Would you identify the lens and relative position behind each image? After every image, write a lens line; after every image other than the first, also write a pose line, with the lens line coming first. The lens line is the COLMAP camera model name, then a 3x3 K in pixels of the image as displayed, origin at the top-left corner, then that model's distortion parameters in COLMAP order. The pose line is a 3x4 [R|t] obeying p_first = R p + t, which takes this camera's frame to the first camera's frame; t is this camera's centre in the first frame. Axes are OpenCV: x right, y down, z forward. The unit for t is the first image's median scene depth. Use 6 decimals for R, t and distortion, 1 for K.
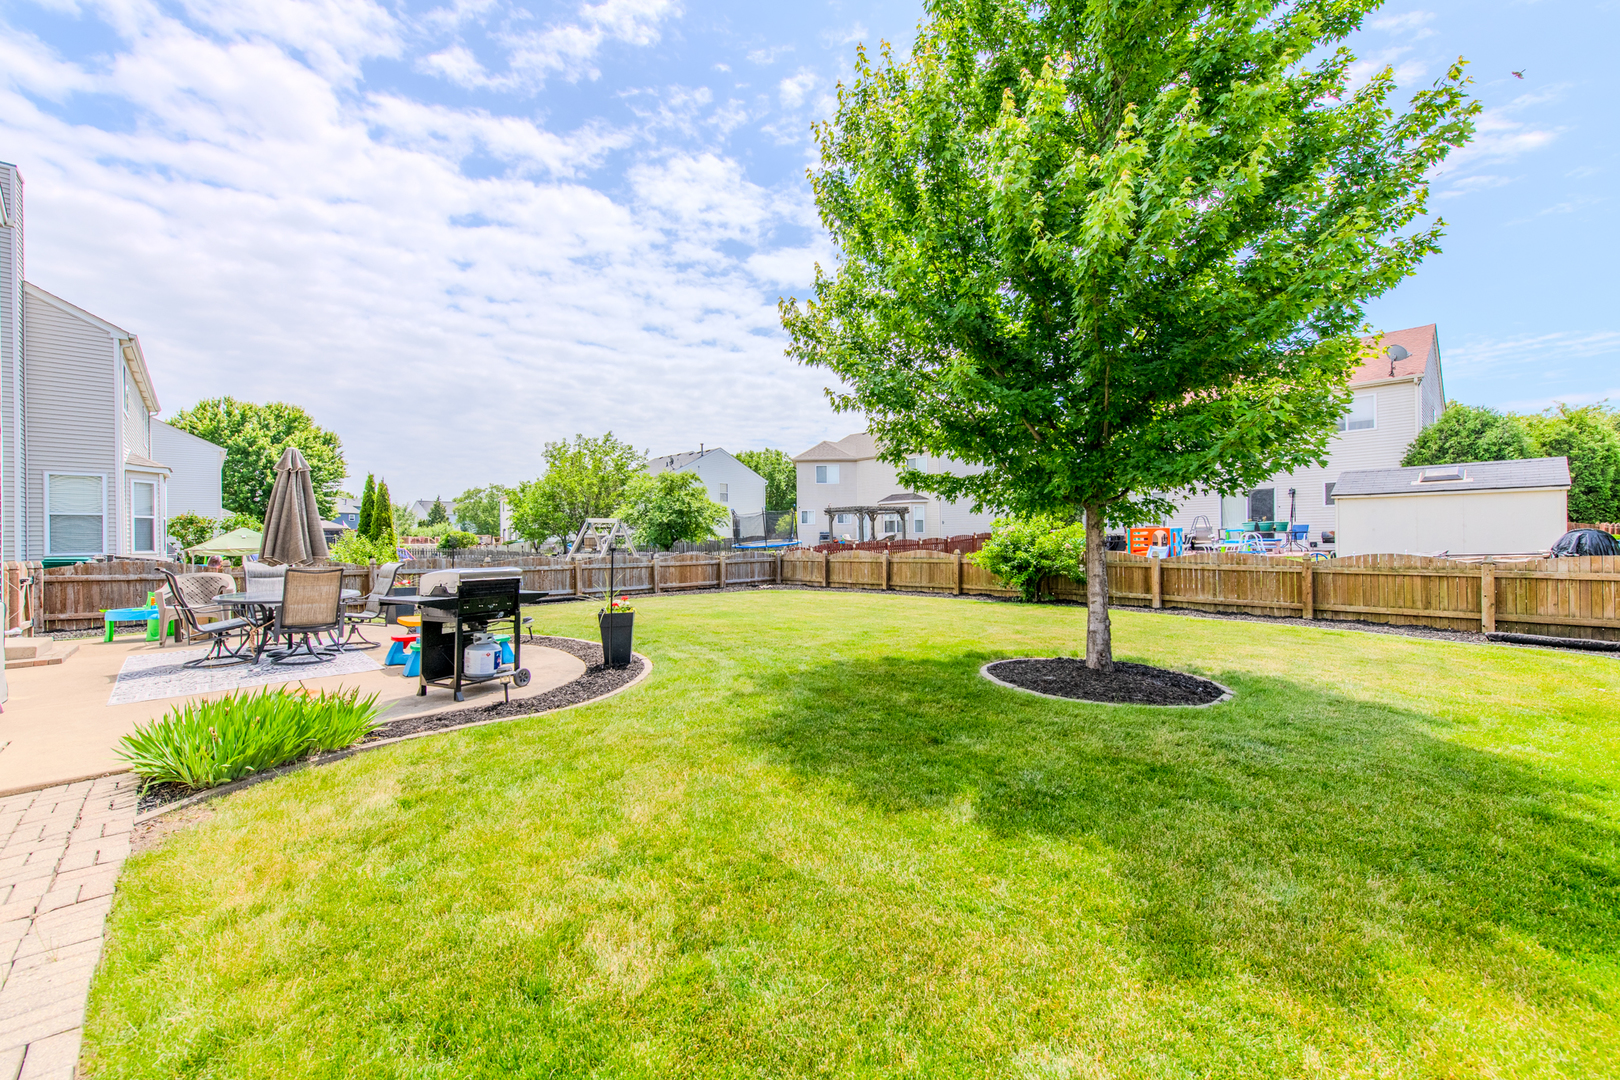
lens RADIAL K [[660.3, 0, 808.4], [0, 660.3, 549.6], [0, 0, 1]] dist [0.002744, -0.000387]
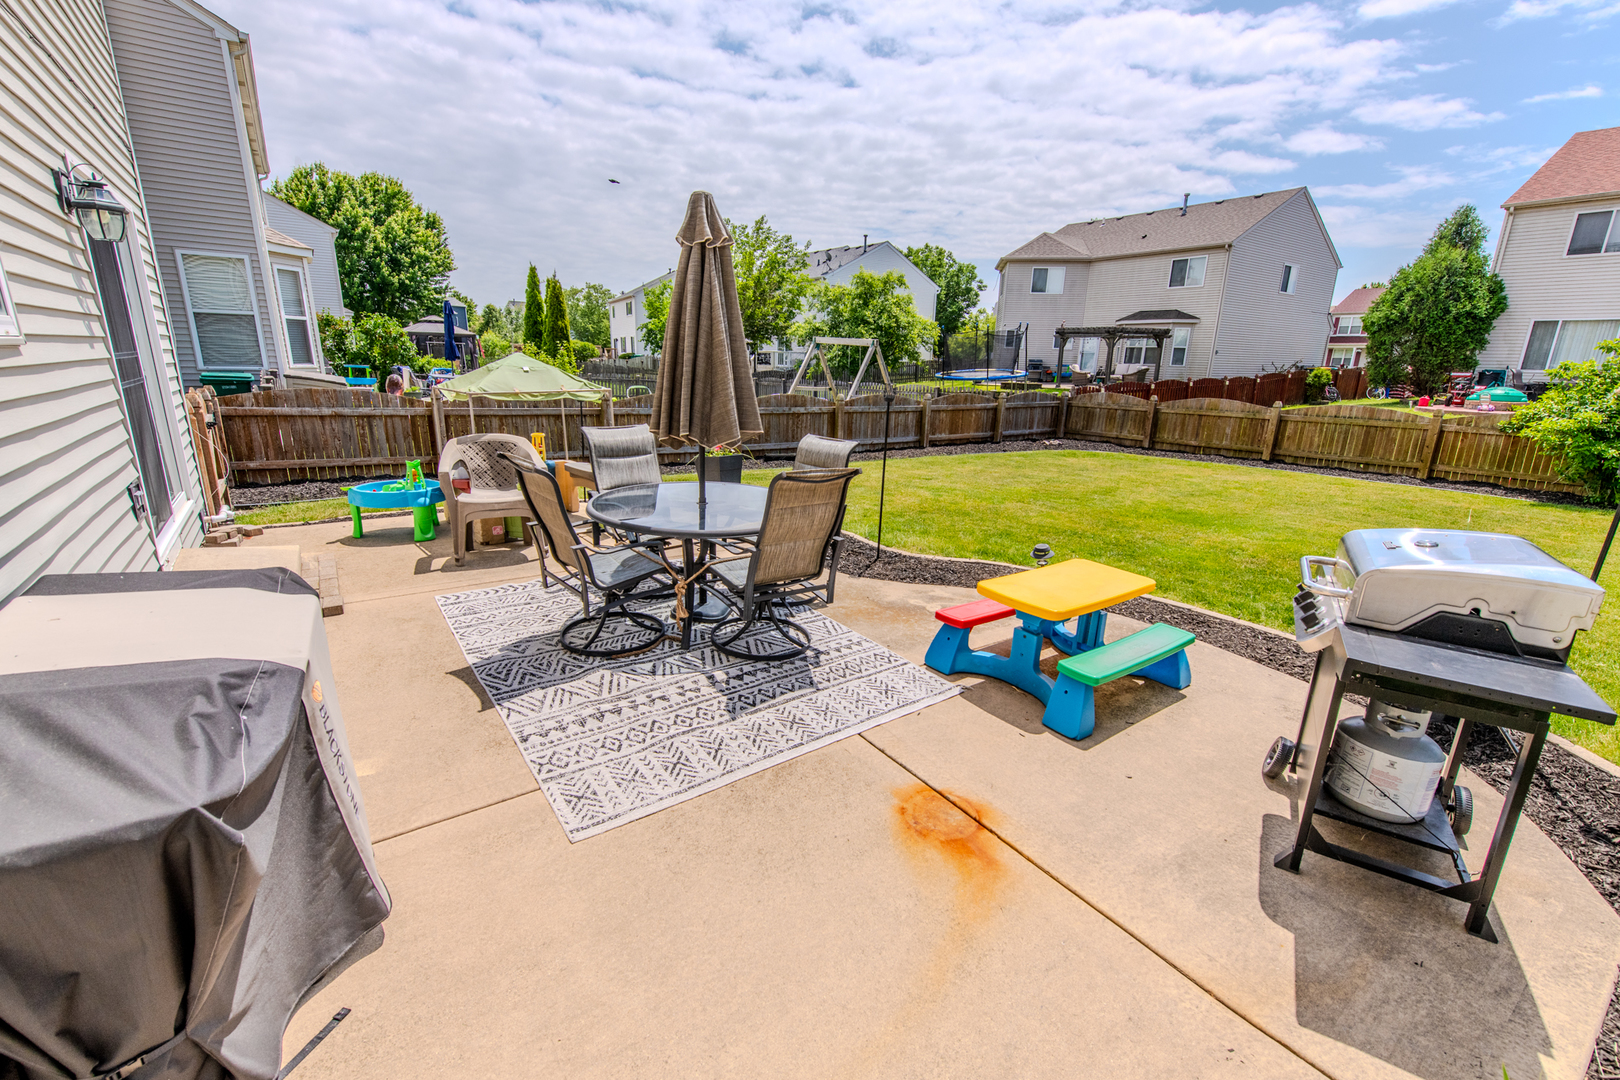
lens RADIAL K [[716.2, 0, 804.6], [0, 716.2, 566.3], [0, 0, 1]] dist [0.014698, -0.000595]
pose [[0.988677, 0.074580, -0.130216, -0.214439], [-0.037533, 0.963071, 0.266619, -0.013081], [0.145292, -0.258713, 0.954965, 0.156397]]
